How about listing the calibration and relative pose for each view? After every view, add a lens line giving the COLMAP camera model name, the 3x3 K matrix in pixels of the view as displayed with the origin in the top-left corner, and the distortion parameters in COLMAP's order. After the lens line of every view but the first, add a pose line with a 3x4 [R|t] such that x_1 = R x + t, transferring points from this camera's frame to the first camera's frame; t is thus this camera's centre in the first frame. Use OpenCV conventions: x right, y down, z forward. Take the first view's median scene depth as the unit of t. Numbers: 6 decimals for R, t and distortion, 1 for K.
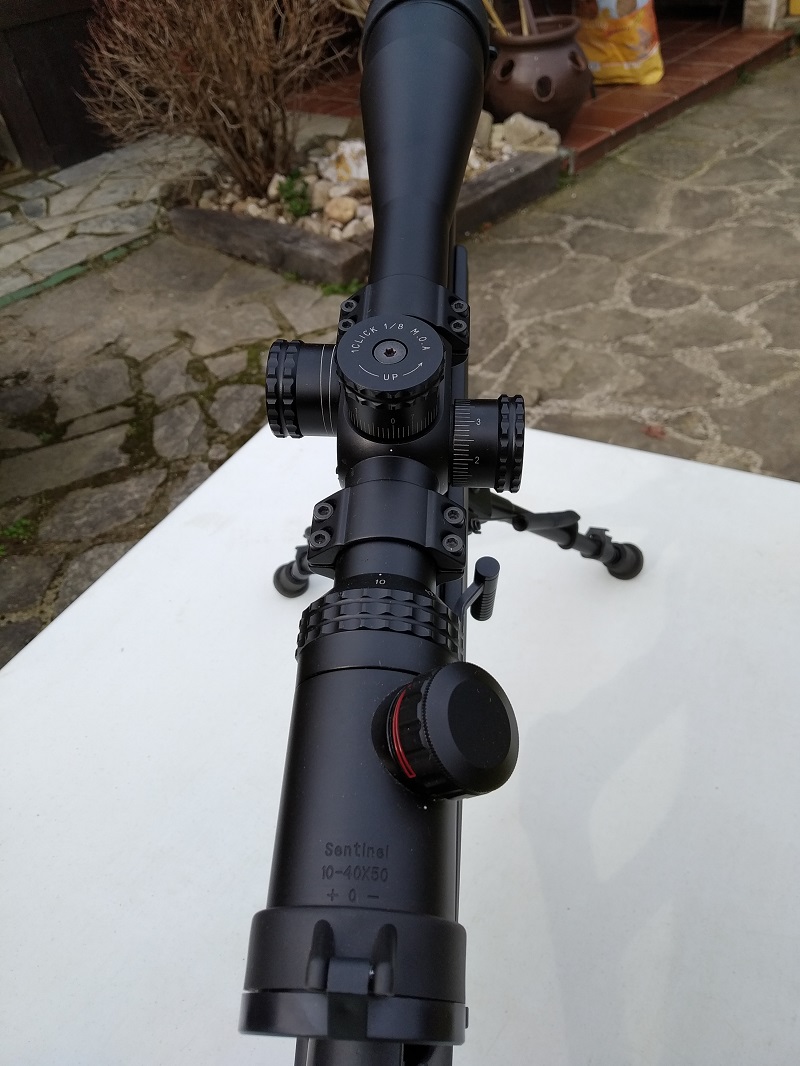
lens RADIAL K [[825.1, 0, 400.0], [0, 825.1, 533.0], [0, 0, 1]] dist [0.013252, -0.043667]
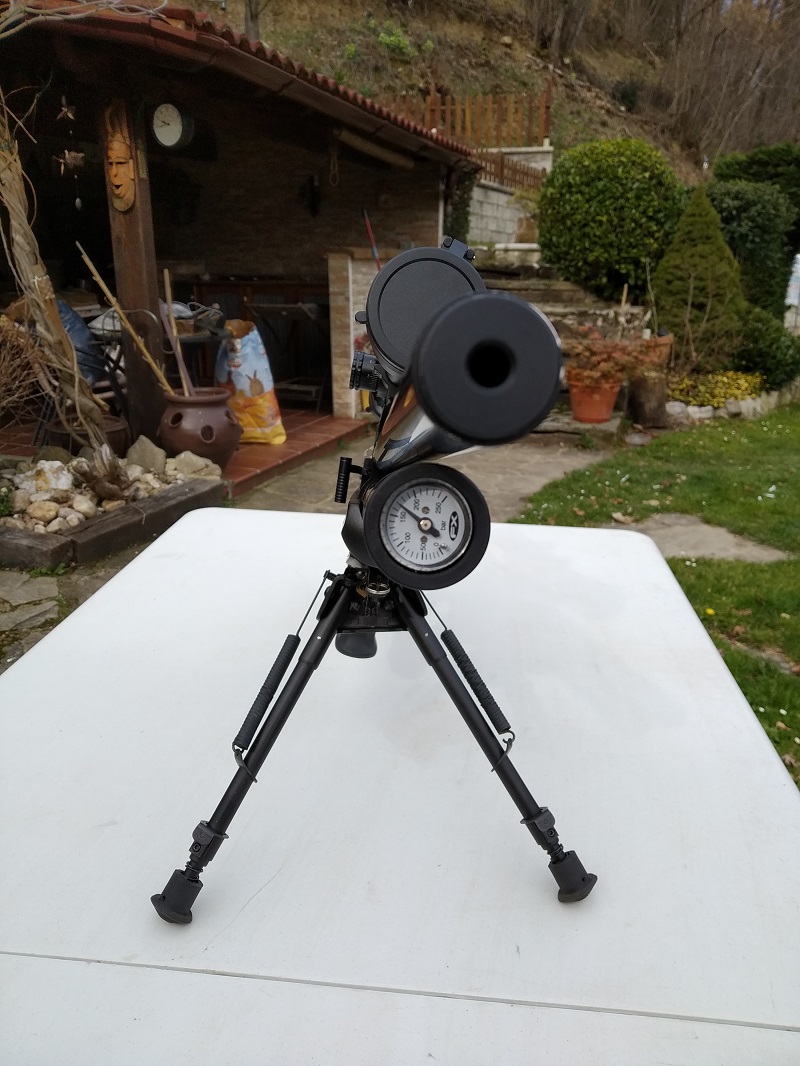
lens RADIAL K [[825.1, 0, 400.0], [0, 825.1, 533.0], [0, 0, 1]] dist [0.013252, -0.043667]
pose [[0.897014, 0.011377, 0.441855, -0.110885], [0.177357, 0.906396, -0.383393, 0.132697], [-0.404858, 0.422275, 0.811033, -0.089796]]
